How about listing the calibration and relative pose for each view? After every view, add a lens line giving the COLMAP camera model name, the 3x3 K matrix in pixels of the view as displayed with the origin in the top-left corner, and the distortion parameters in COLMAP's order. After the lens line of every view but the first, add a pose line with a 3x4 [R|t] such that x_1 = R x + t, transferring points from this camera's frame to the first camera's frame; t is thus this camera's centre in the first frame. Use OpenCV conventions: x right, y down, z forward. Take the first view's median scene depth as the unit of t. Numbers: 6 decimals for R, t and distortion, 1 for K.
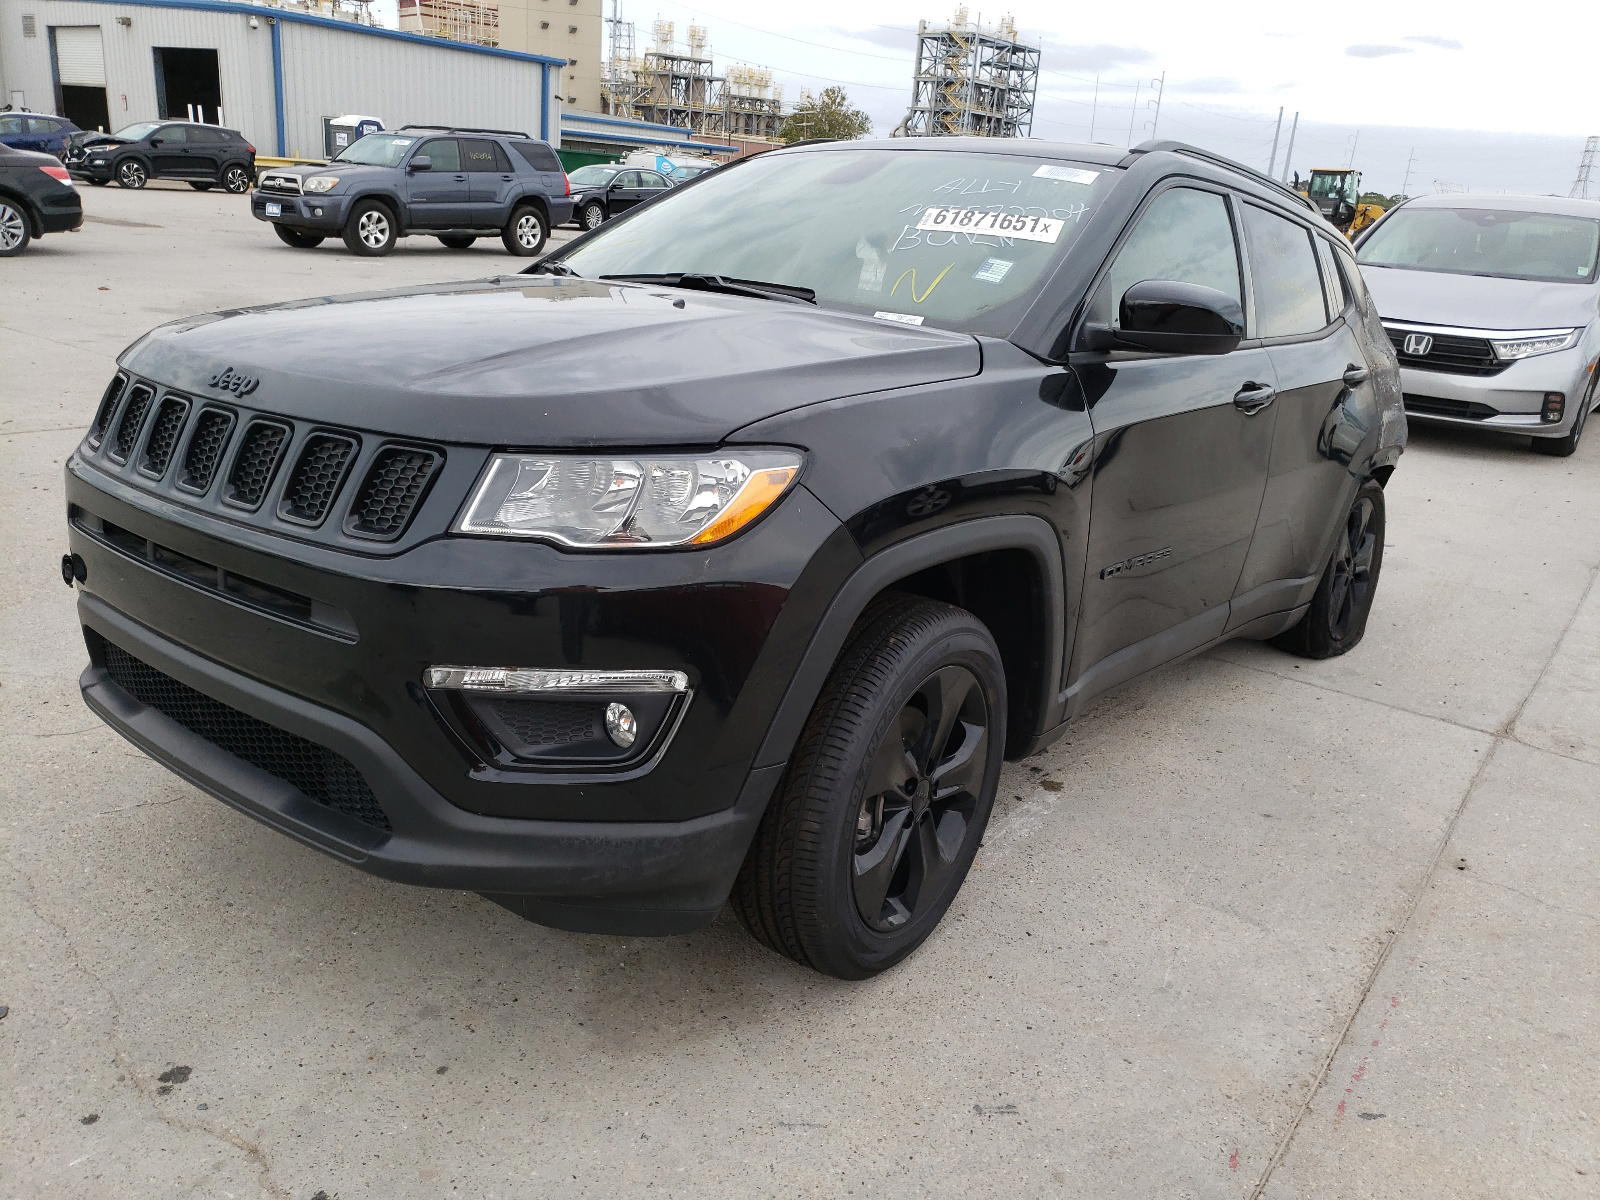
lens RADIAL K [[1204.1, 0, 800.0], [0, 1204.1, 600.0], [0, 0, 1]] dist [-0.008108, 0.001306]
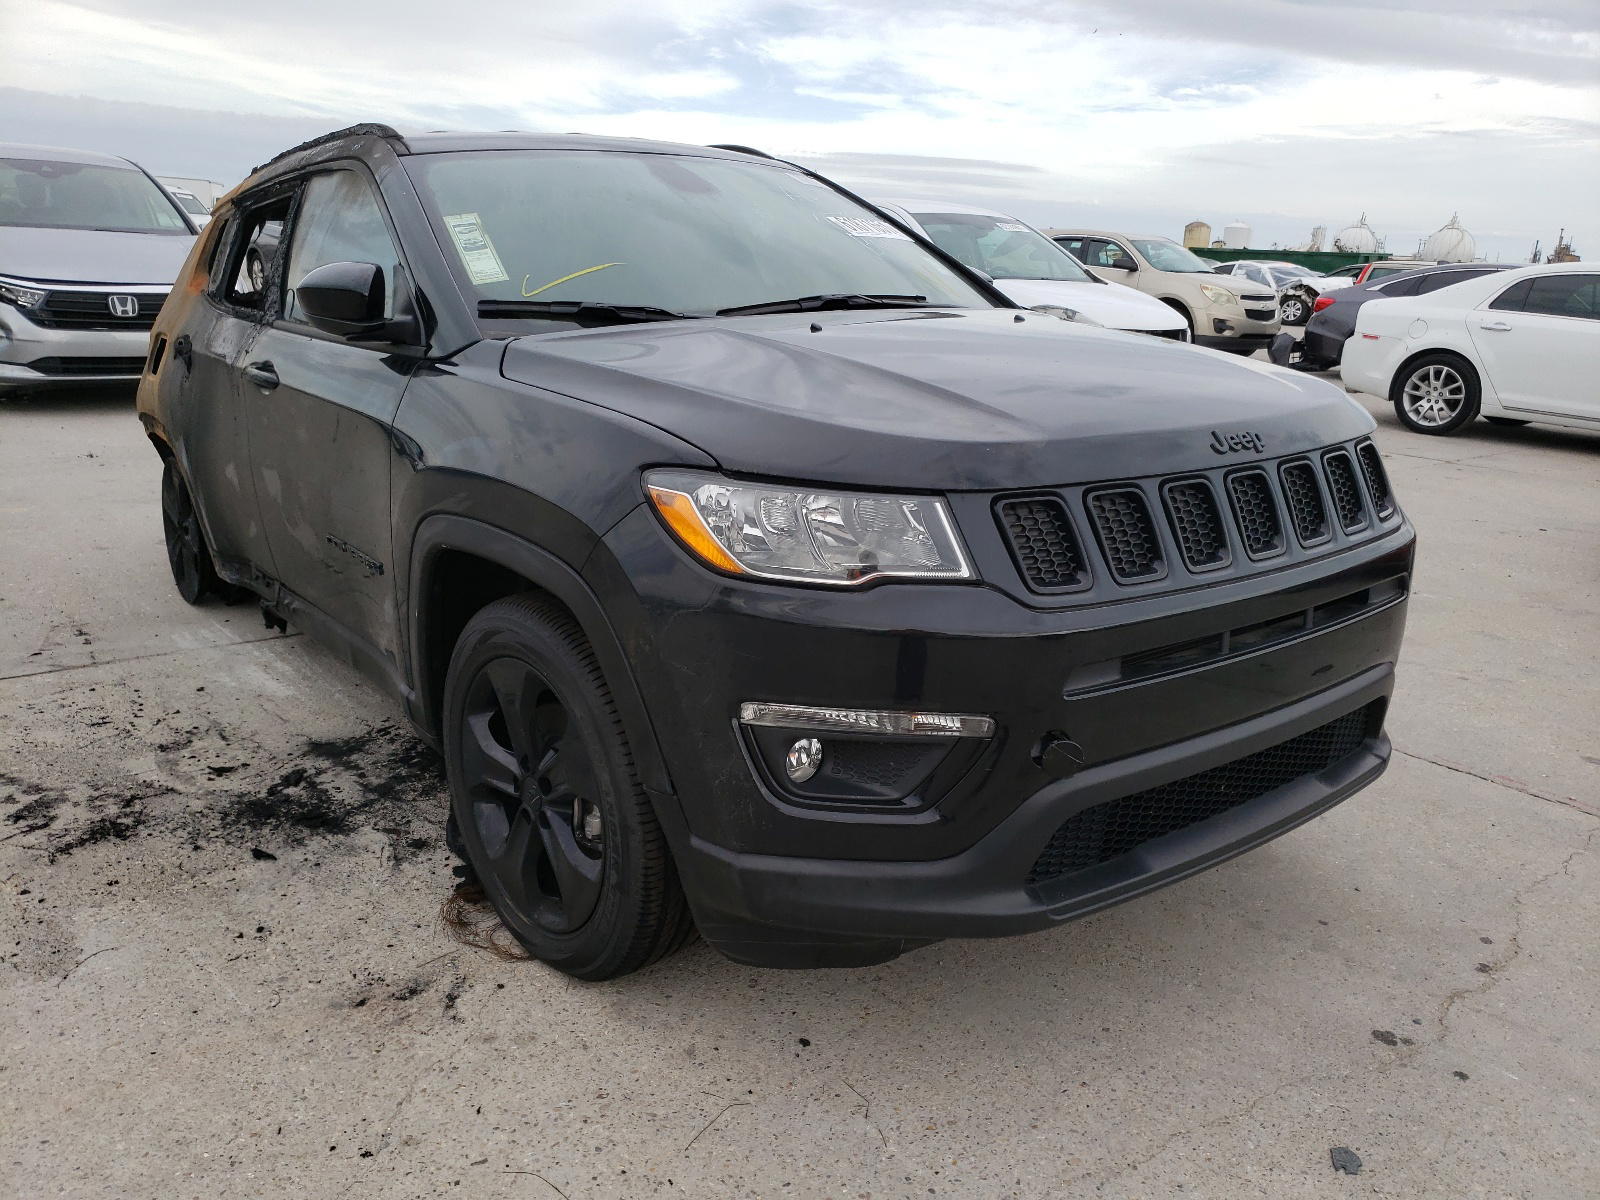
lens RADIAL K [[1204.1, 0, 800.0], [0, 1204.1, 600.0], [0, 0, 1]] dist [-0.008108, 0.001306]
pose [[0.301081, -0.331271, 0.894209, -1.531592], [0.286164, 0.925890, 0.246655, -0.414112], [-0.909649, 0.181627, 0.373566, 0.986518]]
